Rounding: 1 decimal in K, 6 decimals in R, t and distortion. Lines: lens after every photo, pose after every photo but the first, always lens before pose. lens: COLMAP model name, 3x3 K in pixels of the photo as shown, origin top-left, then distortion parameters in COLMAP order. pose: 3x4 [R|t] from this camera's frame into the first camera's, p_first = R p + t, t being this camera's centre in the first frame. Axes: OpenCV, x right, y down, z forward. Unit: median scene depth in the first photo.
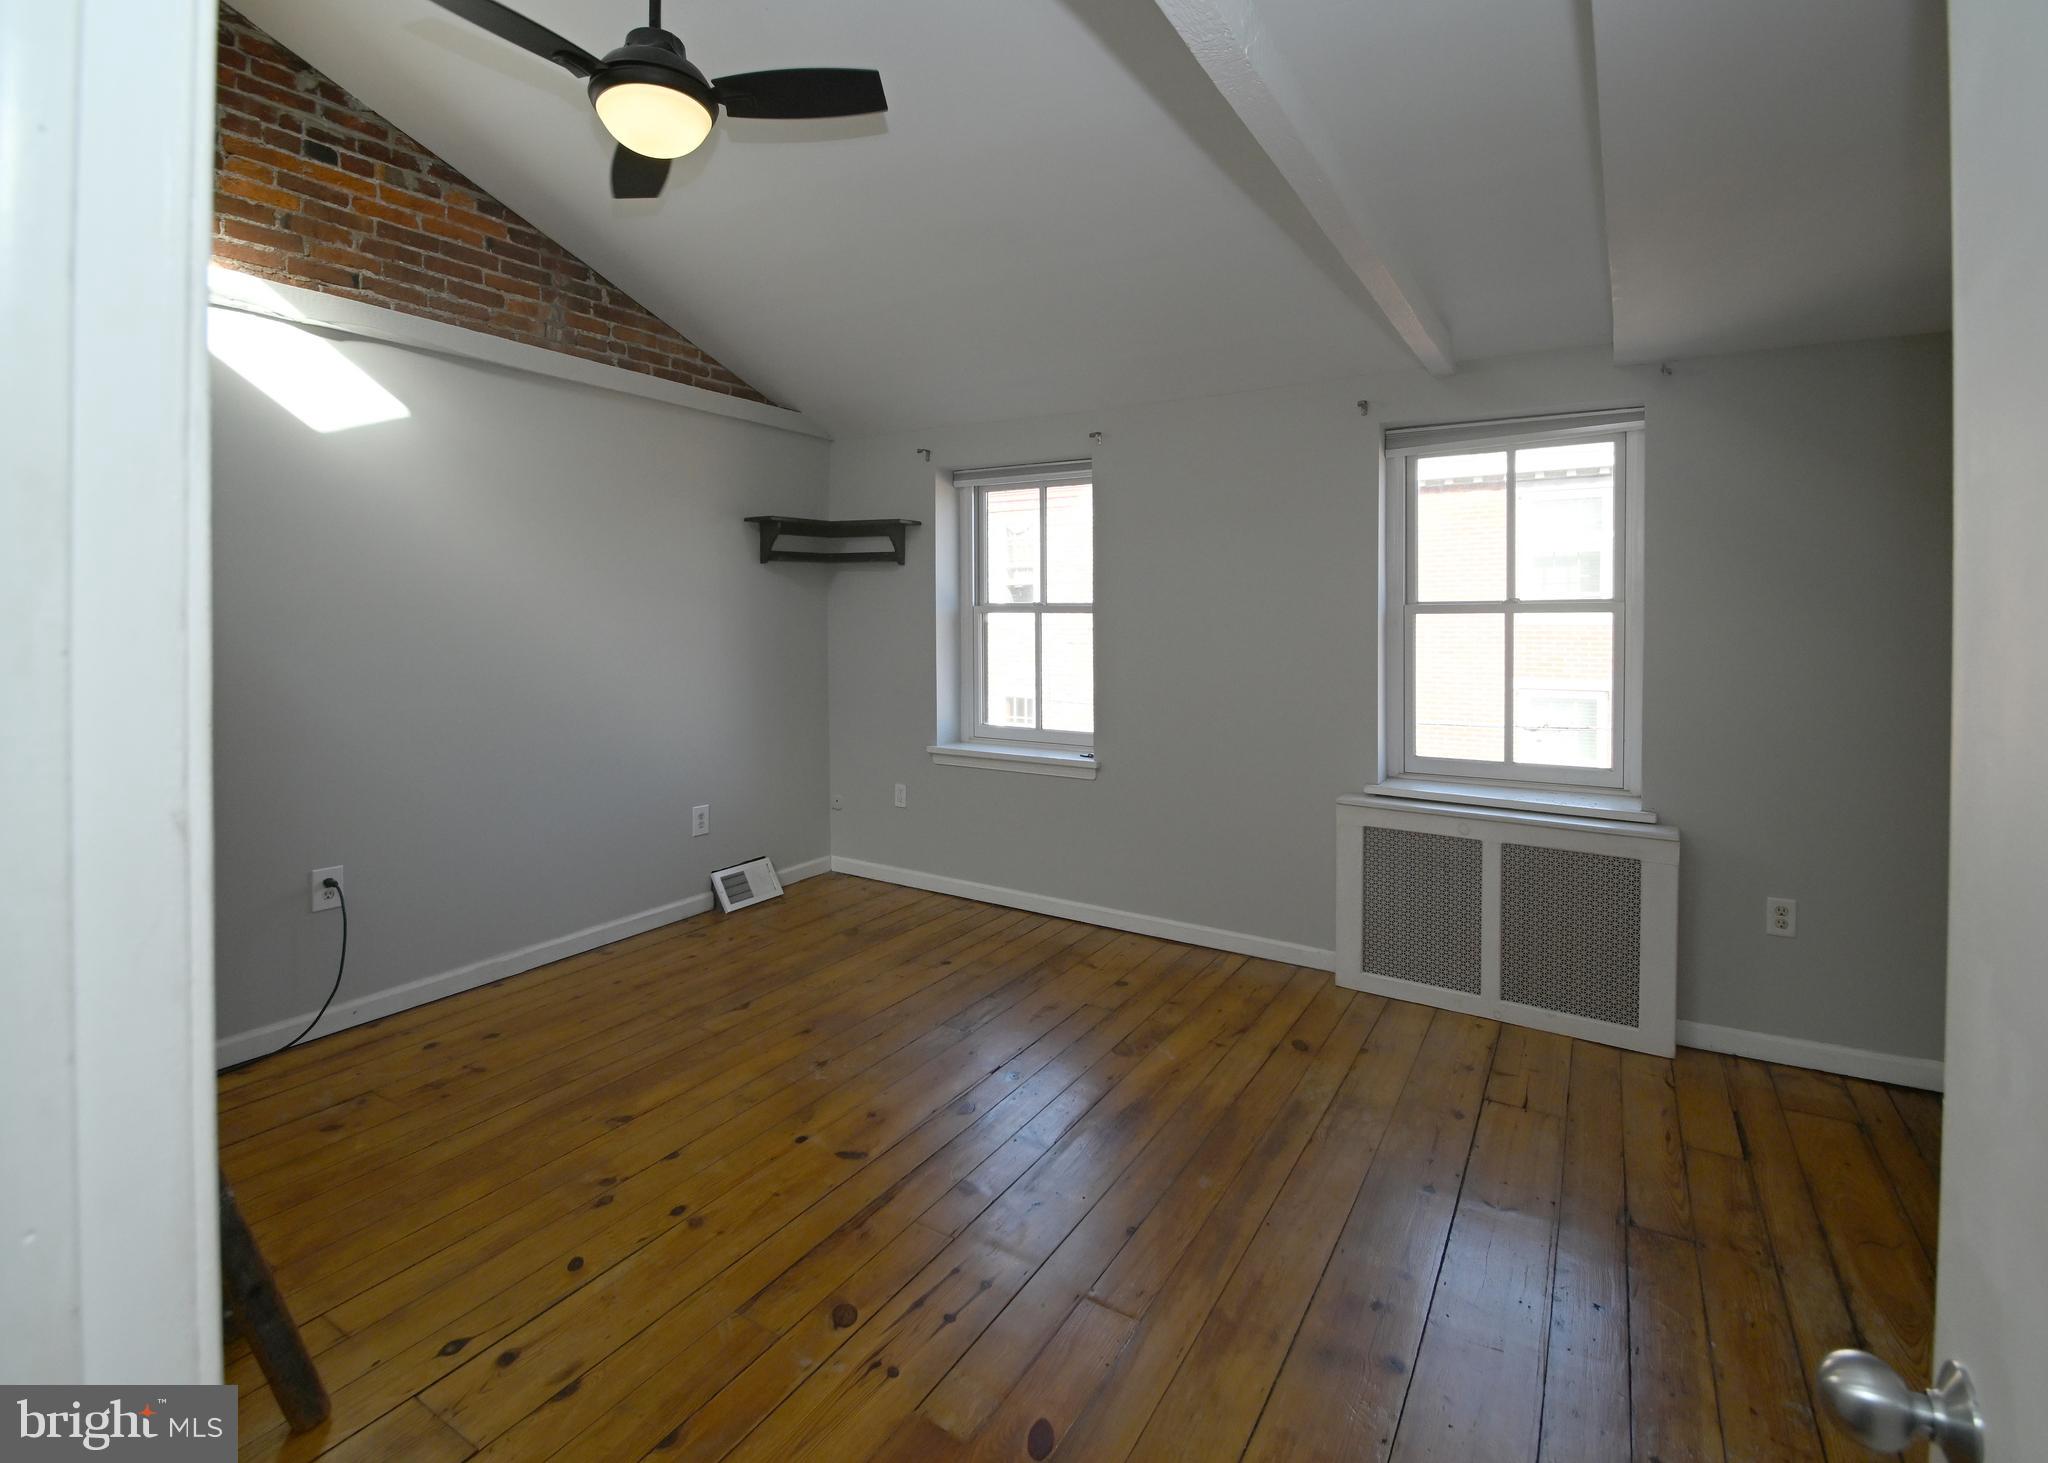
lens RADIAL K [[900.7, 0, 1091.0], [0, 900.7, 643.2], [0, 0, 1]] dist [-0.016379, -0.002111]
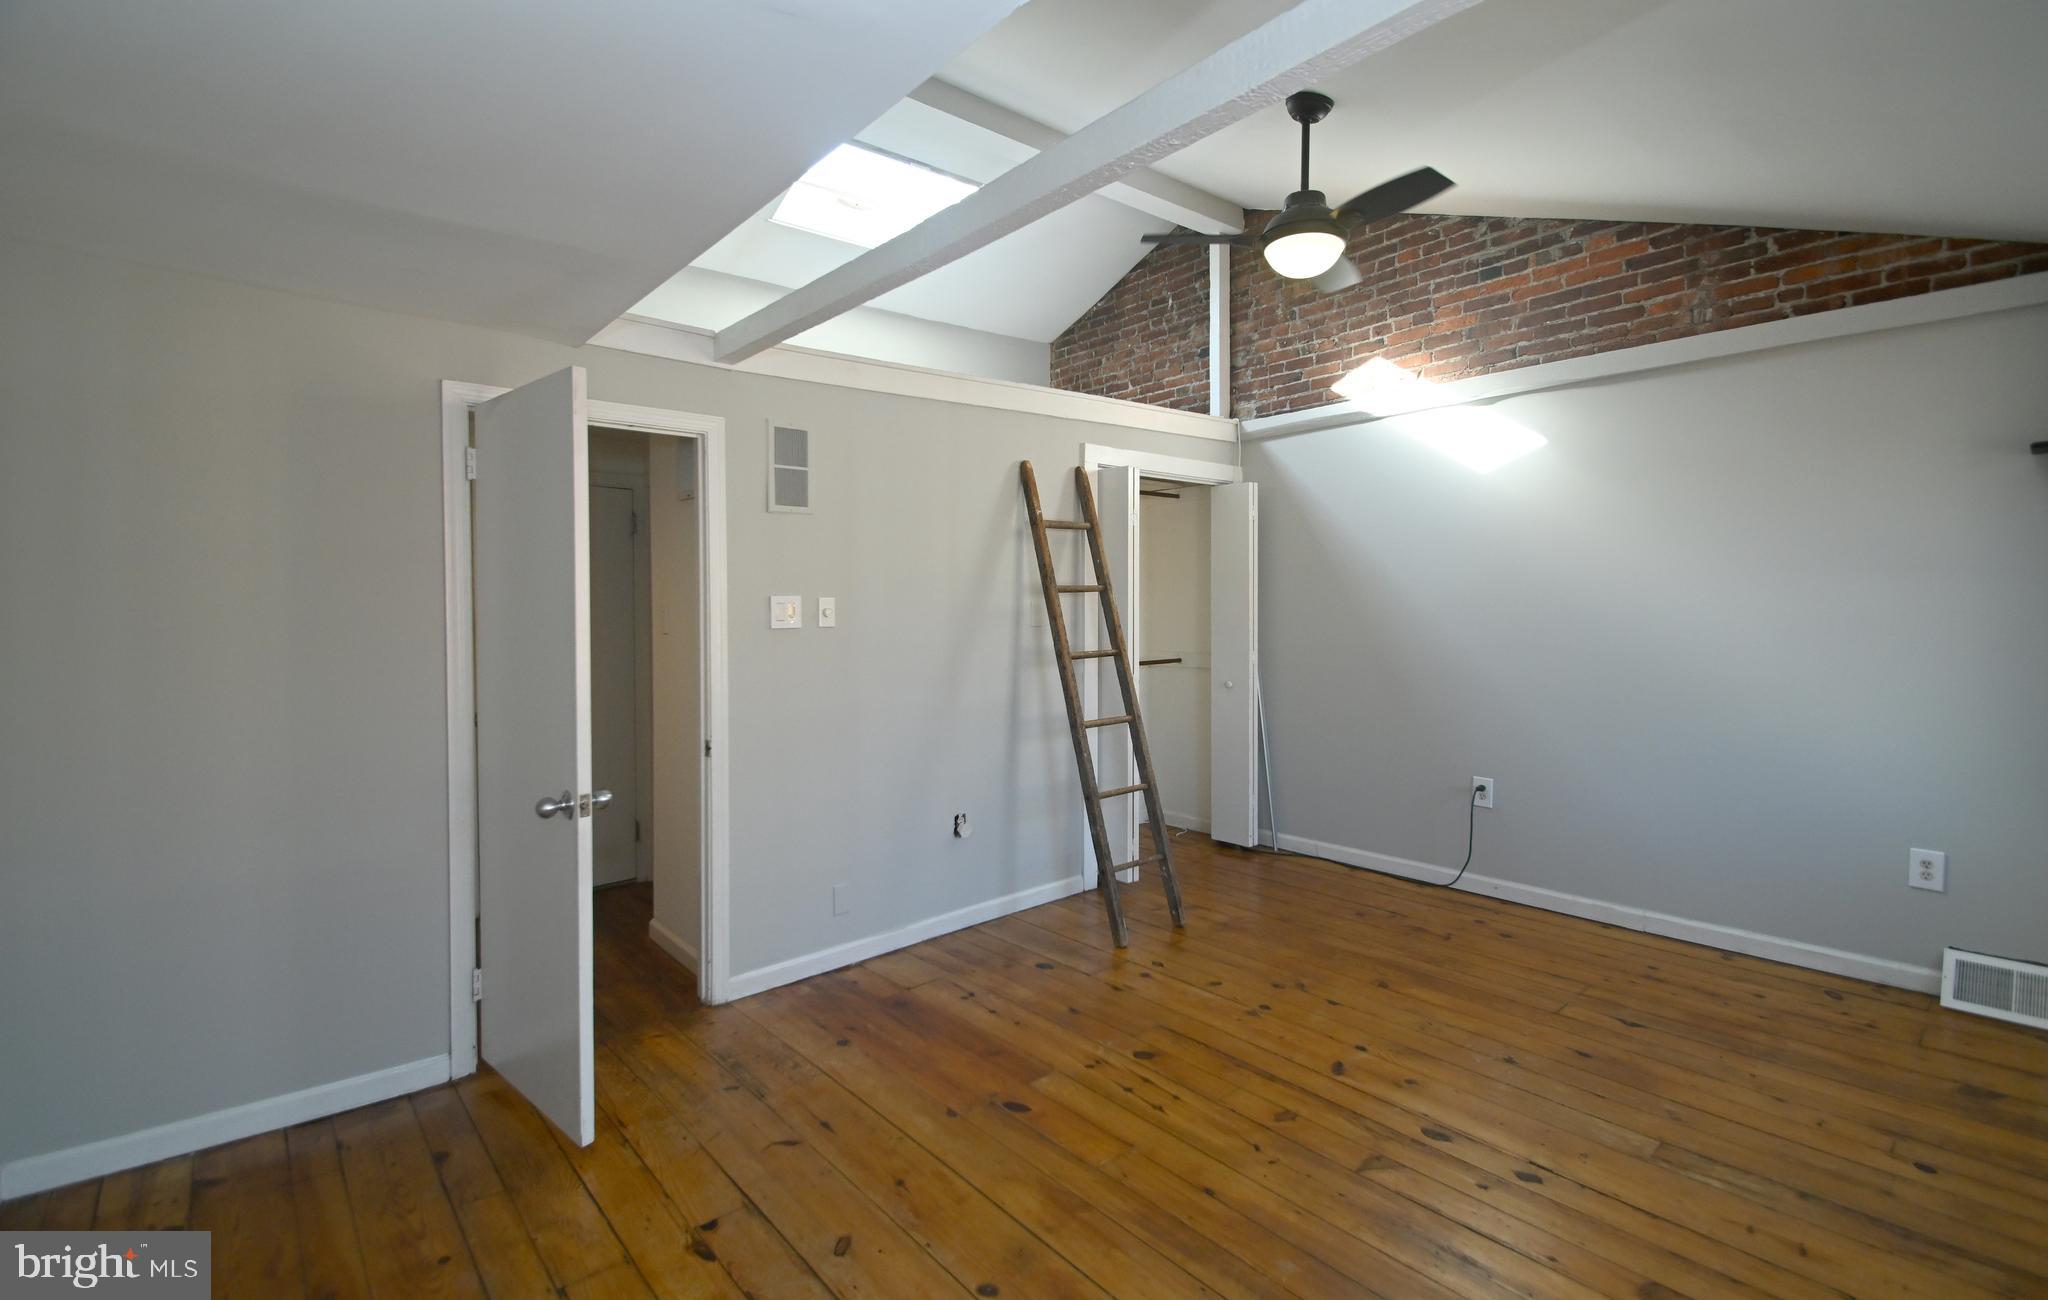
lens RADIAL K [[922.7, 0, 1021.5], [0, 922.7, 628.5], [0, 0, 1]] dist [-0.011276, -0.000987]
pose [[-0.325702, 0.029696, -0.945006, 0.712816], [-0.017765, 0.999138, 0.037520, -0.026392], [0.945306, 0.029009, -0.324894, 0.716113]]
